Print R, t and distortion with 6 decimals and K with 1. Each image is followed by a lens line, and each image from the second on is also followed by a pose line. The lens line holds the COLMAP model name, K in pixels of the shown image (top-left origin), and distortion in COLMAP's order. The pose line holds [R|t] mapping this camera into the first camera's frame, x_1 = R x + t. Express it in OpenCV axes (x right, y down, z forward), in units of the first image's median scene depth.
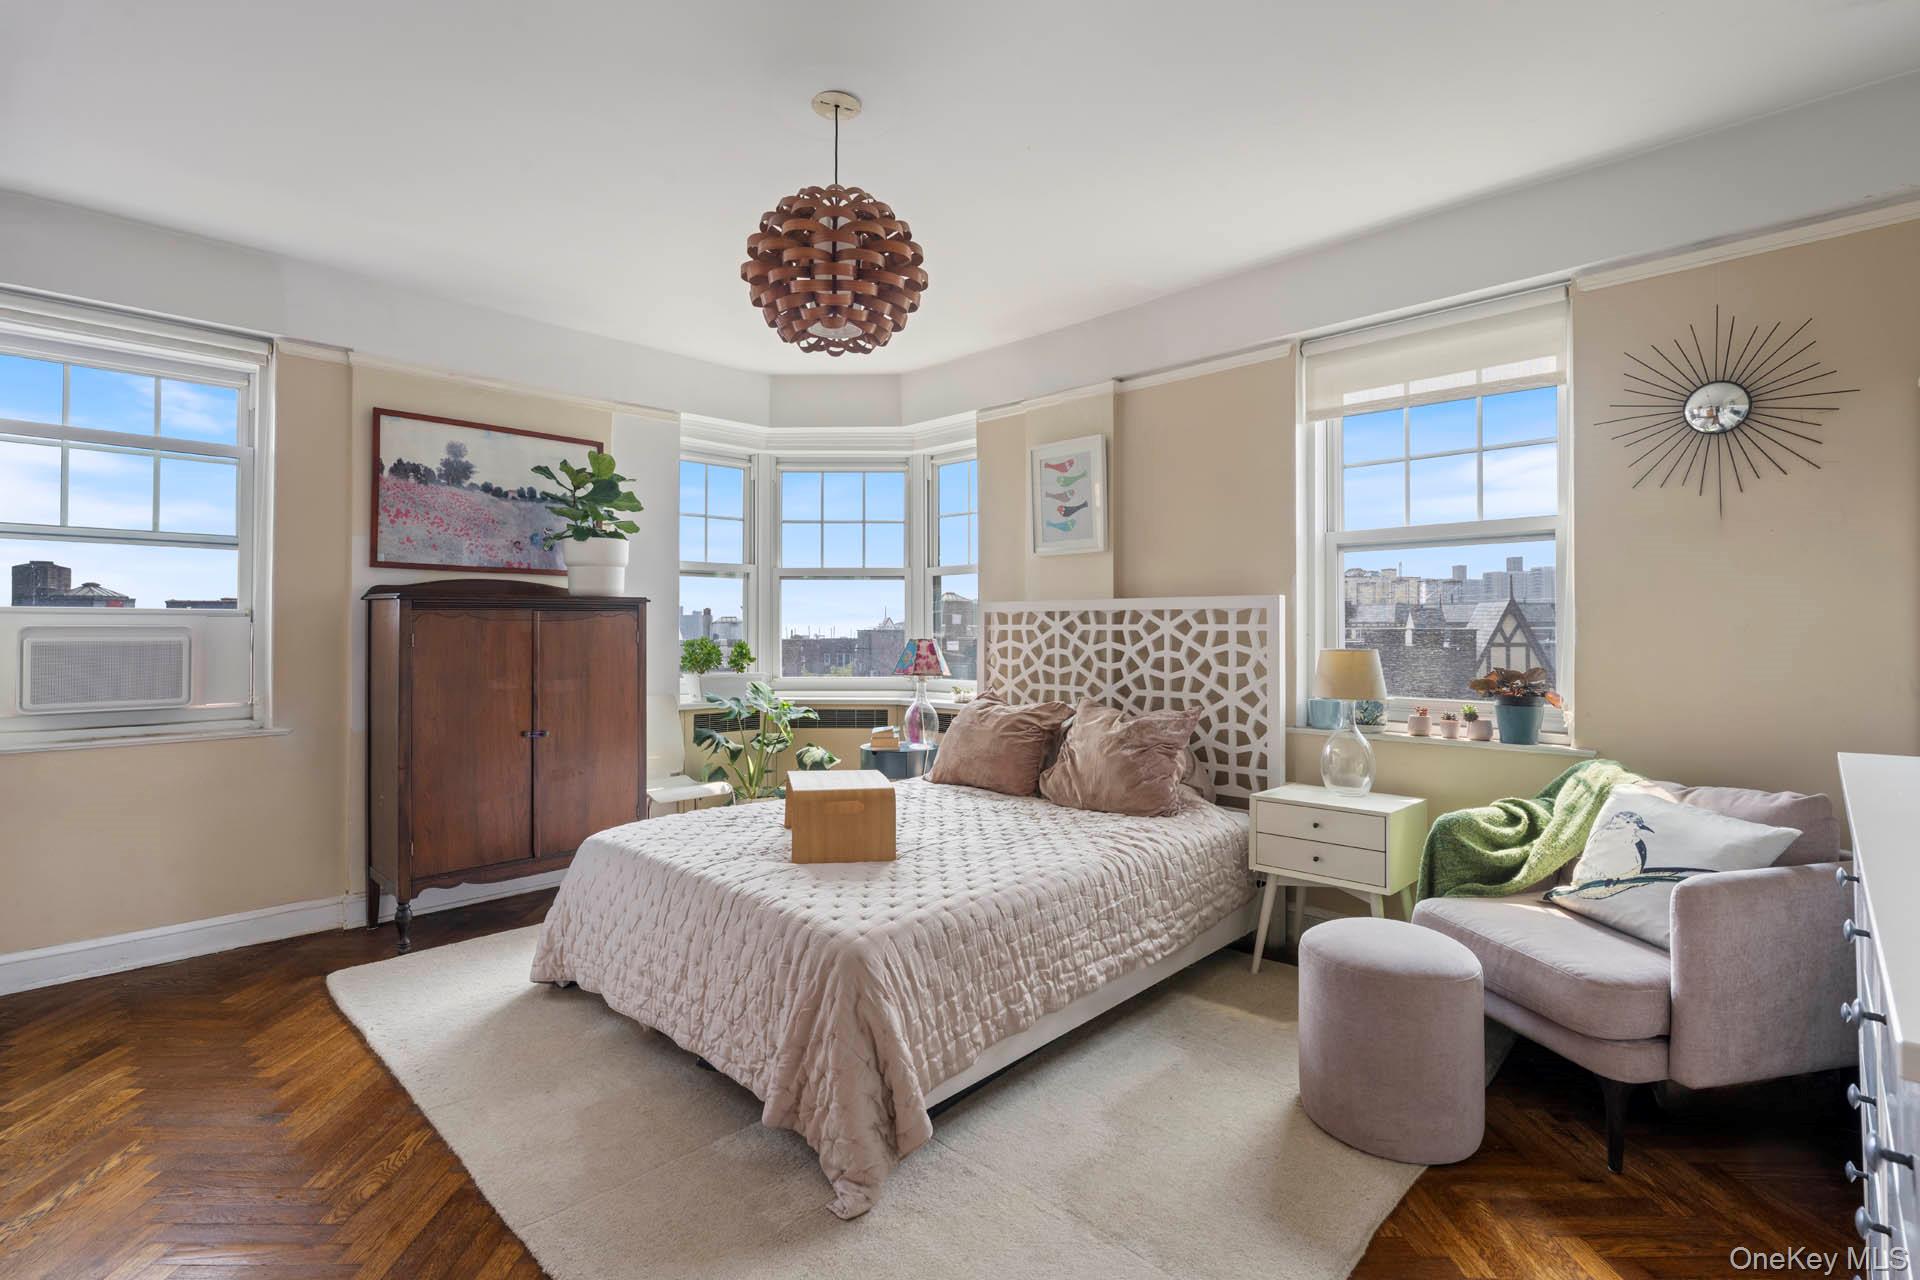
lens RADIAL K [[877.3, 0, 960.0], [0, 877.3, 640.0], [0, 0, 1]] dist [0.003566, 0.000500]
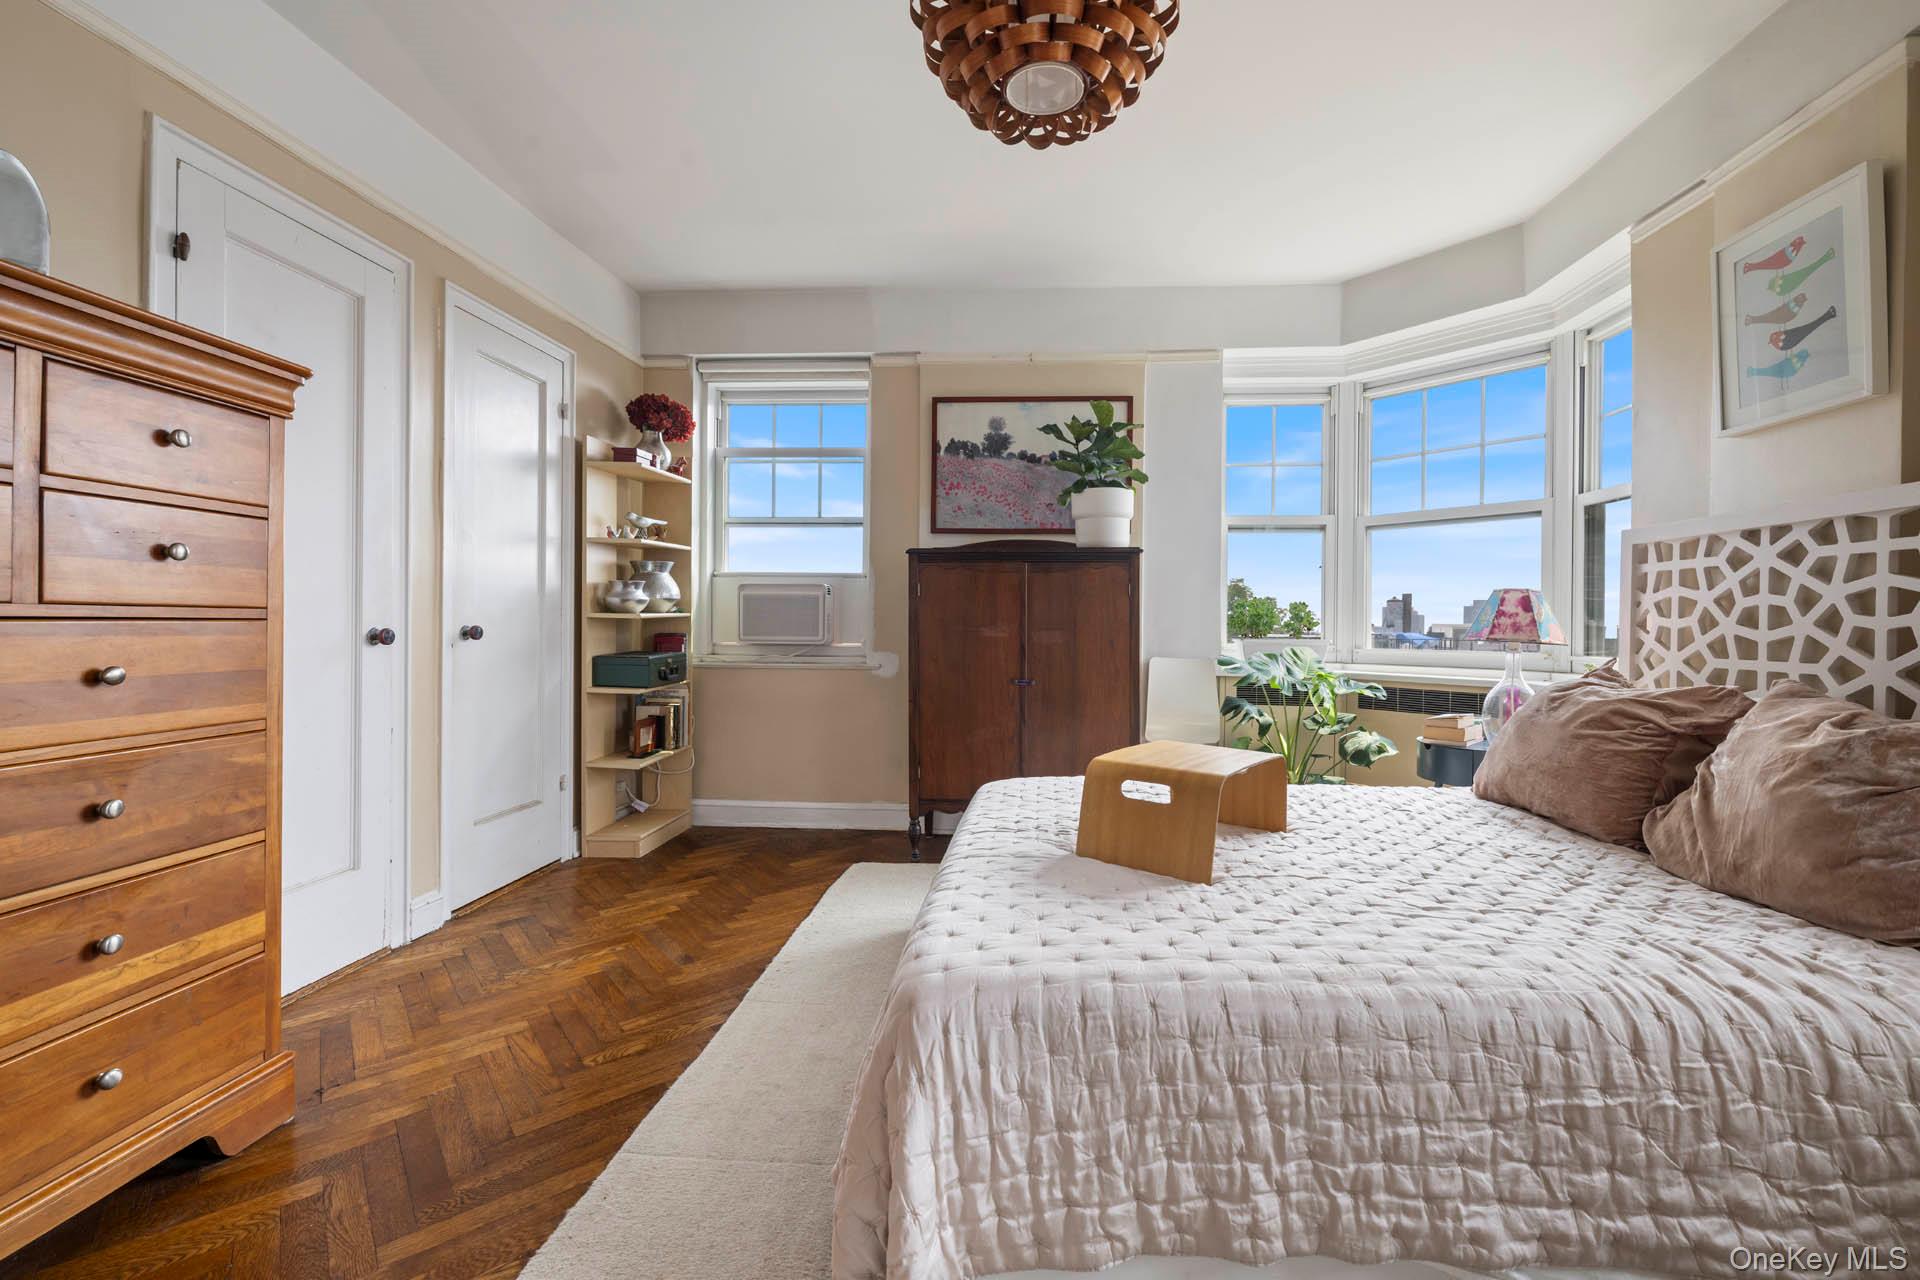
lens RADIAL K [[795.9, 0, 1001.9], [0, 795.9, 640.7], [0, 0, 1]] dist [0.000116, -0.000069]
pose [[0.657244, 0.019608, -0.753422, 0.196660], [-0.016271, 0.999798, 0.011826, 0.045750], [0.753502, 0.004487, 0.657431, 0.352884]]
